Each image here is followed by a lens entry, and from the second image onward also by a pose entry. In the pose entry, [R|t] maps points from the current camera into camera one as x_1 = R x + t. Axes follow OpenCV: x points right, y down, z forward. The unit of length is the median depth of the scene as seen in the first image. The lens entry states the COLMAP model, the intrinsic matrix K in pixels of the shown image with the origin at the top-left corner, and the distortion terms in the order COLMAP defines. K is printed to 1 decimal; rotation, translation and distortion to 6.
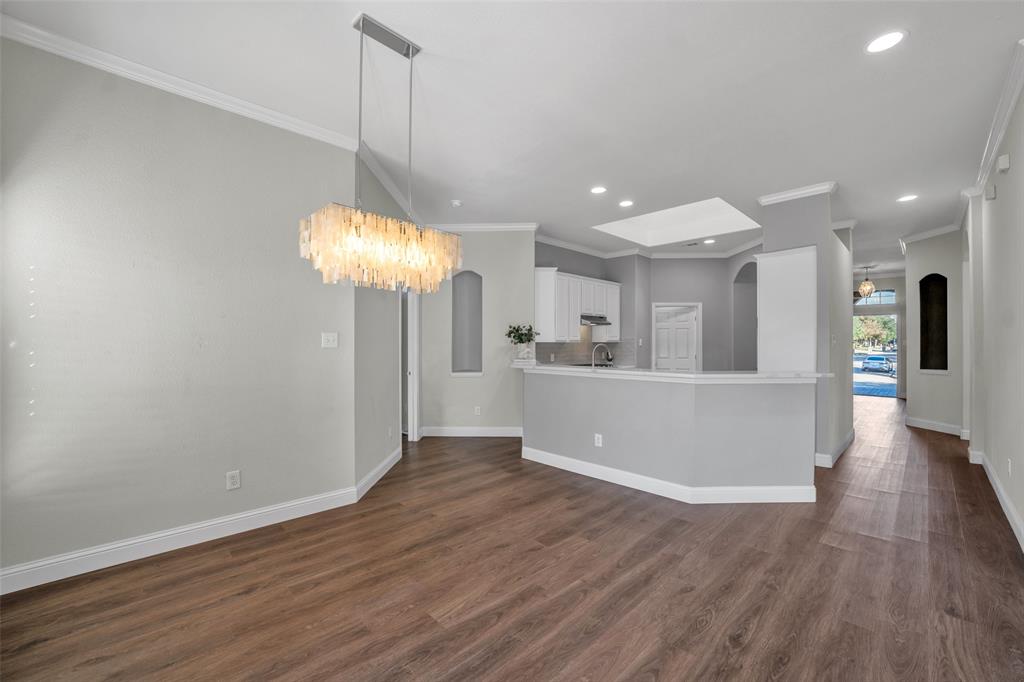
lens RADIAL K [[414.3, 0, 512.2], [0, 414.3, 345.3], [0, 0, 1]] dist [0.000803, 0.000019]
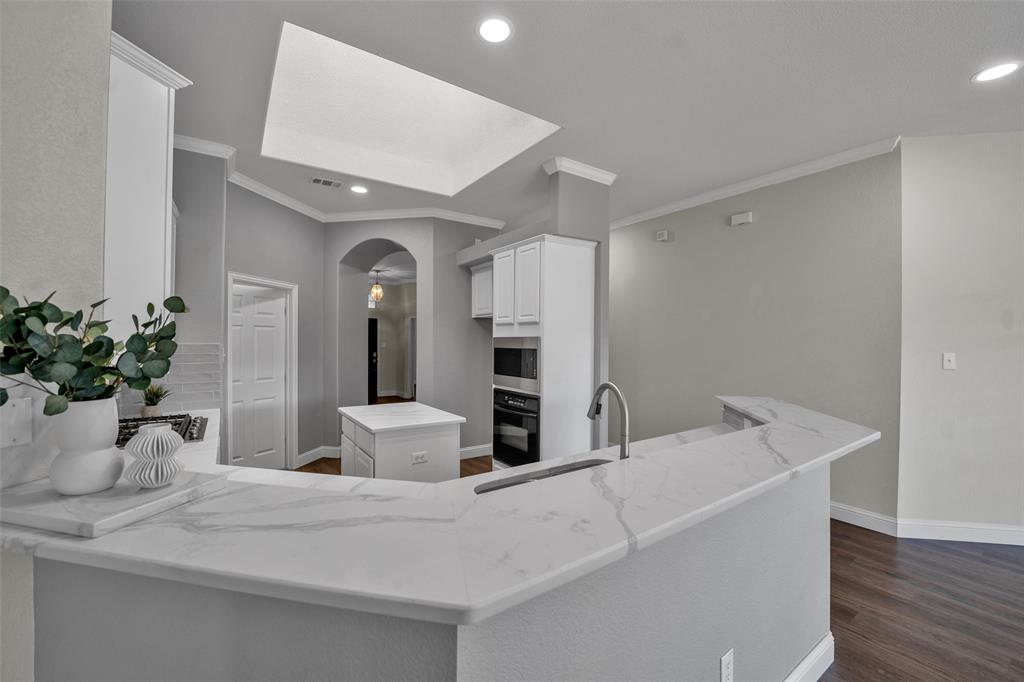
lens RADIAL K [[414.3, 0, 513.1], [0, 414.3, 342.3], [0, 0, 1]] dist [0.000803, 0.000019]
pose [[0.167256, 0.002847, 0.985909, -0.076269], [-0.015084, 0.999886, -0.000329, -0.026072], [-0.985798, -0.014817, 0.167280, 0.592124]]
